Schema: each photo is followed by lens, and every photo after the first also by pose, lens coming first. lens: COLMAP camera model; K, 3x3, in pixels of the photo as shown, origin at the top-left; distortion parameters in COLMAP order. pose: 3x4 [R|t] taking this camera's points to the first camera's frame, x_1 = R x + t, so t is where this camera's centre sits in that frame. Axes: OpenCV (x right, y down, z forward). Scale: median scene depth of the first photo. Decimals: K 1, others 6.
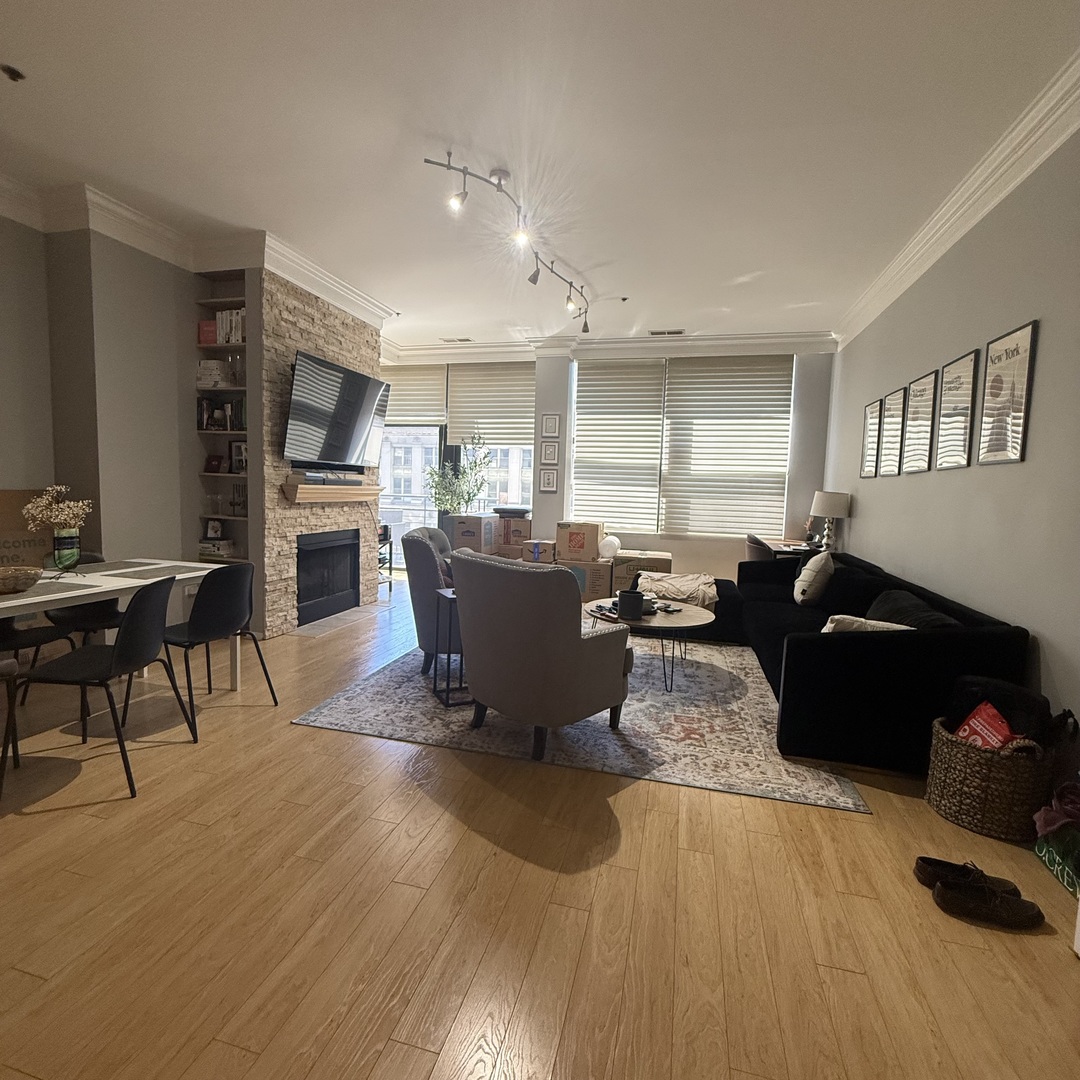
lens RADIAL K [[572.2, 0, 537.8], [0, 572.2, 539.8], [0, 0, 1]] dist [-0.000463, -0.000794]
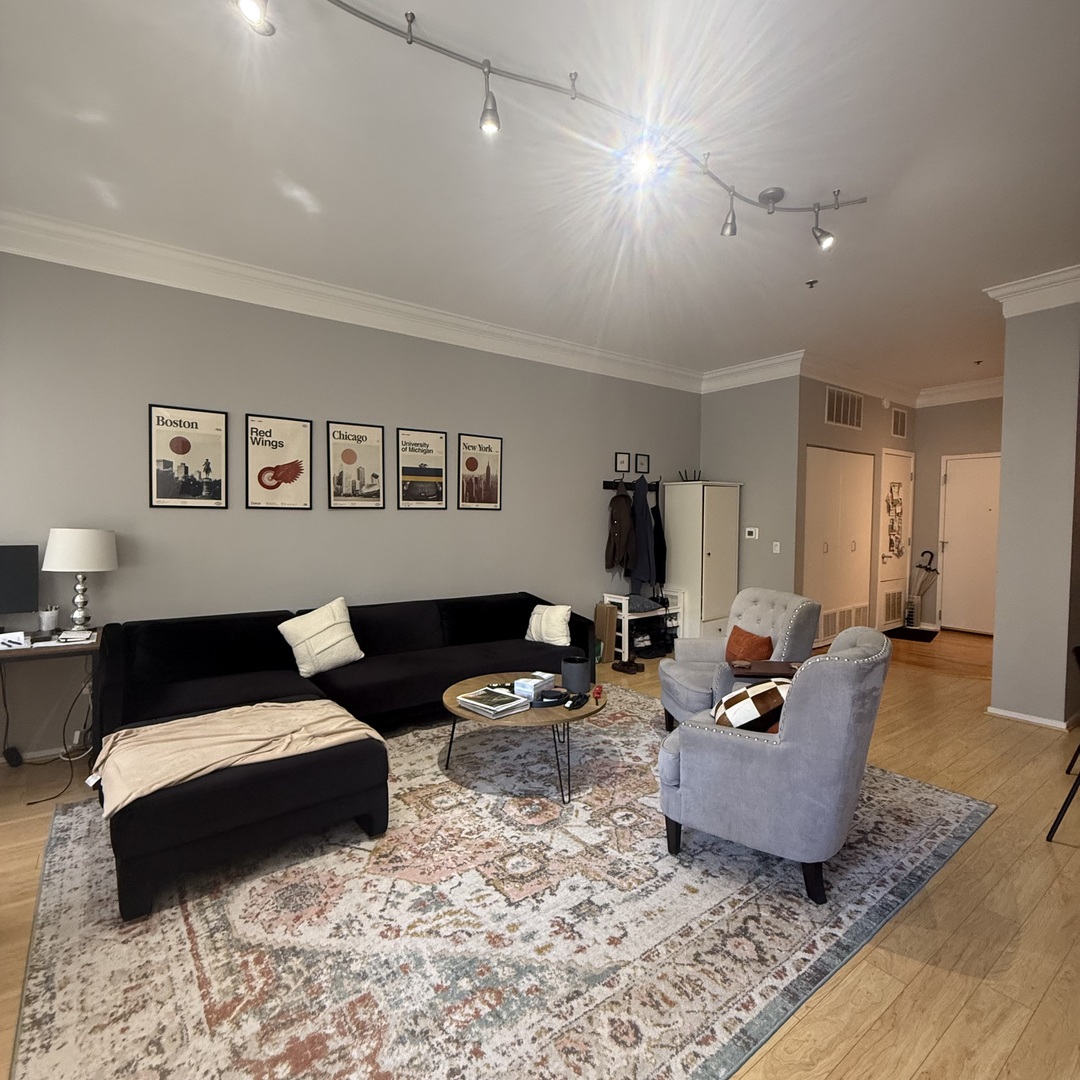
lens RADIAL K [[572.2, 0, 537.5], [0, 572.2, 537.6], [0, 0, 1]] dist [-0.000463, -0.000794]
pose [[-0.777880, -0.062585, 0.625289, -0.234313], [0.022782, 0.991566, 0.127587, -0.148769], [-0.628000, 0.113492, -0.769893, 1.245975]]
